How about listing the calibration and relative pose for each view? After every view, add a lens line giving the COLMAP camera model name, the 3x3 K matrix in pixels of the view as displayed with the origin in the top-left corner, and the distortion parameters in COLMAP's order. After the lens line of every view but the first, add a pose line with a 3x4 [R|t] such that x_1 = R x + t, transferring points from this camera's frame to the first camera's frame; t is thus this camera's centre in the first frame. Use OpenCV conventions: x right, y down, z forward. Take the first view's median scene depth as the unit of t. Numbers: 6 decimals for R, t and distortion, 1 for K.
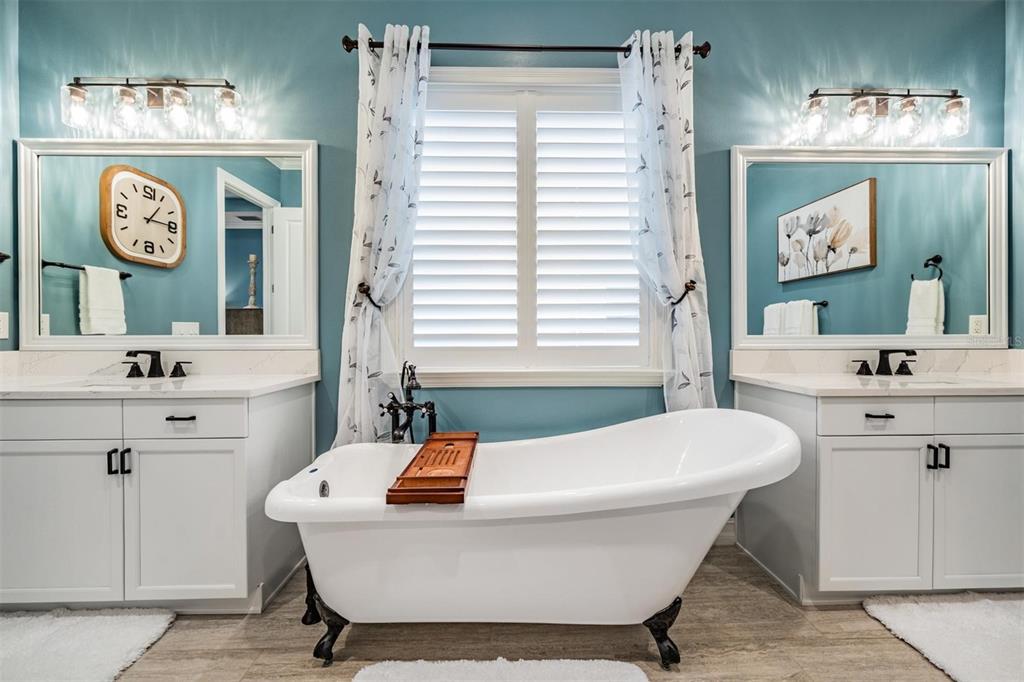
lens RADIAL K [[399.3, 0, 511.1], [0, 399.3, 336.2], [0, 0, 1]] dist [0.000322, -0.000115]
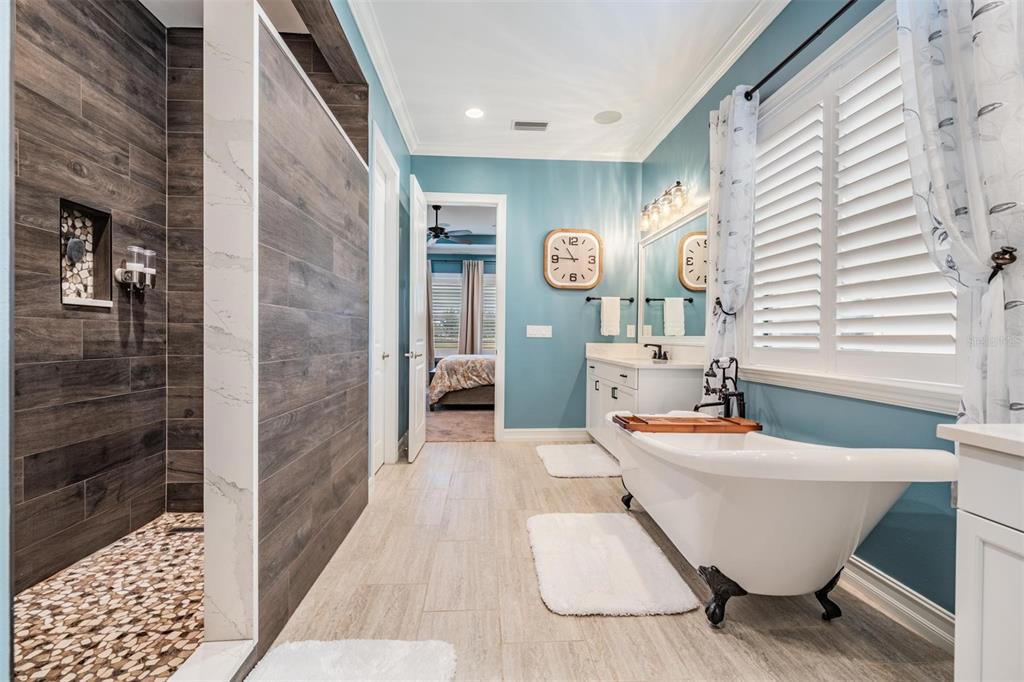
lens RADIAL K [[466.9, 0, 510.9], [0, 466.9, 339.1], [0, 0, 1]] dist [-0.000474, 0.000017]
pose [[0.037922, 0.009720, -0.999233, 1.082193], [-0.016310, 0.999826, 0.009107, 0.003617], [0.999148, 0.015952, 0.038074, 0.229247]]
